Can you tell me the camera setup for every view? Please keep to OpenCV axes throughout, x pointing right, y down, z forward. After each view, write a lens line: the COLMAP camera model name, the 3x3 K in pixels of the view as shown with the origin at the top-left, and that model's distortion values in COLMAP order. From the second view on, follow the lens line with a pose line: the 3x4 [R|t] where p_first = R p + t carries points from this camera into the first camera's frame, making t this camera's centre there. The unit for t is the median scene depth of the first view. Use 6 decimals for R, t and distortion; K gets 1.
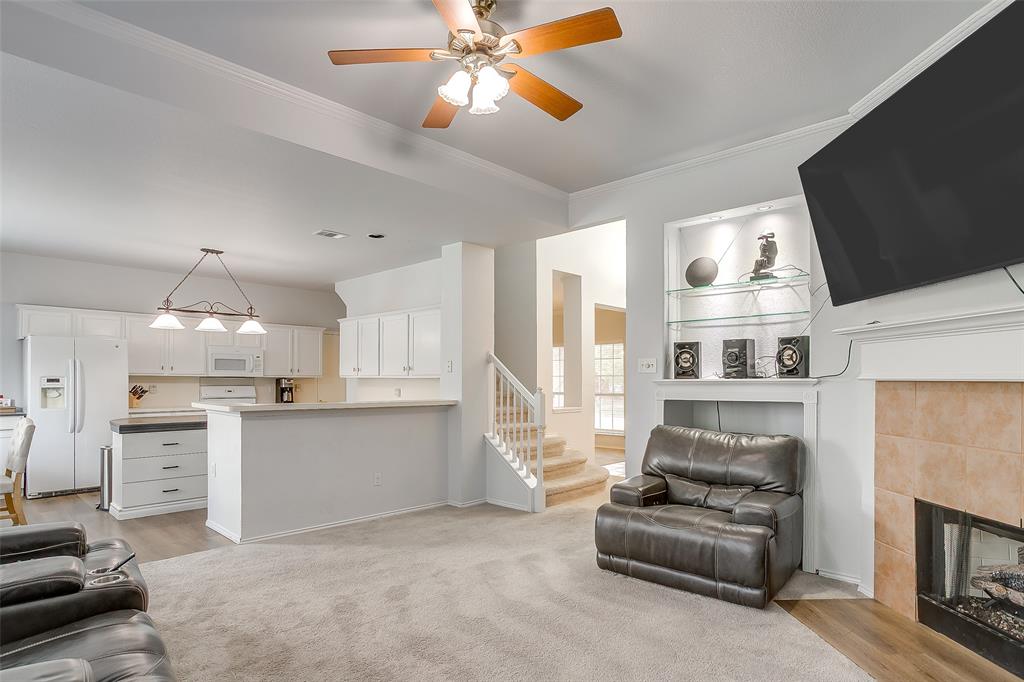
lens RADIAL K [[544.6, 0, 513.3], [0, 544.6, 386.3], [0, 0, 1]] dist [0.000558, 0.000218]
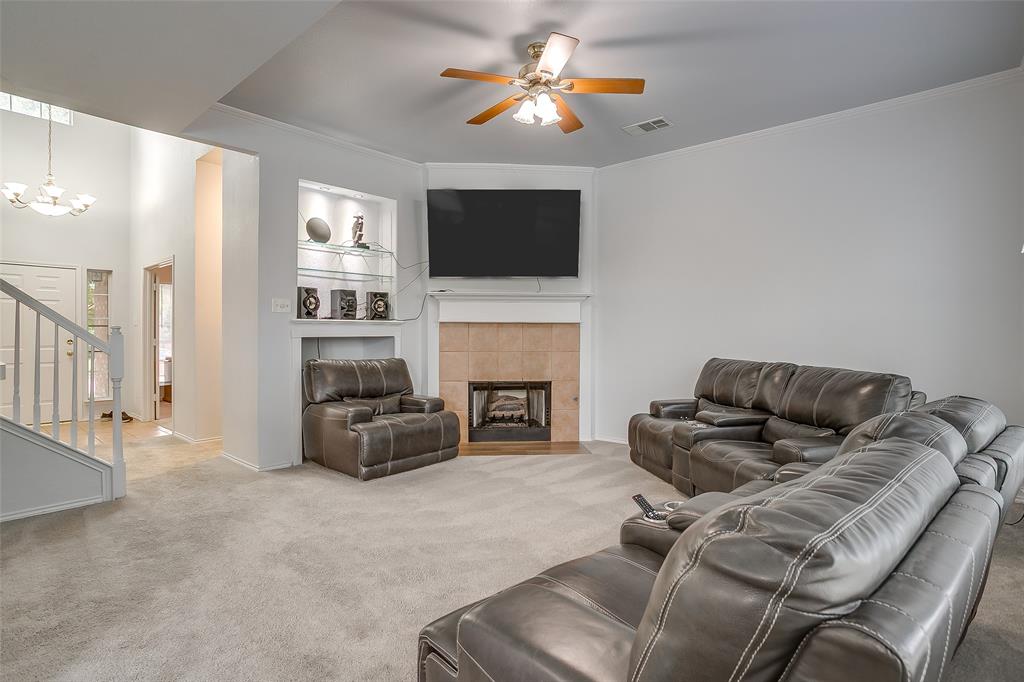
lens RADIAL K [[541.1, 0, 512.9], [0, 541.1, 334.5], [0, 0, 1]] dist [0.000665, 0.000227]
pose [[-0.028109, -0.005796, 0.999588, -0.919221], [0.007389, 0.999955, 0.006006, 0.016805], [-0.999578, 0.007555, -0.028065, 0.650089]]
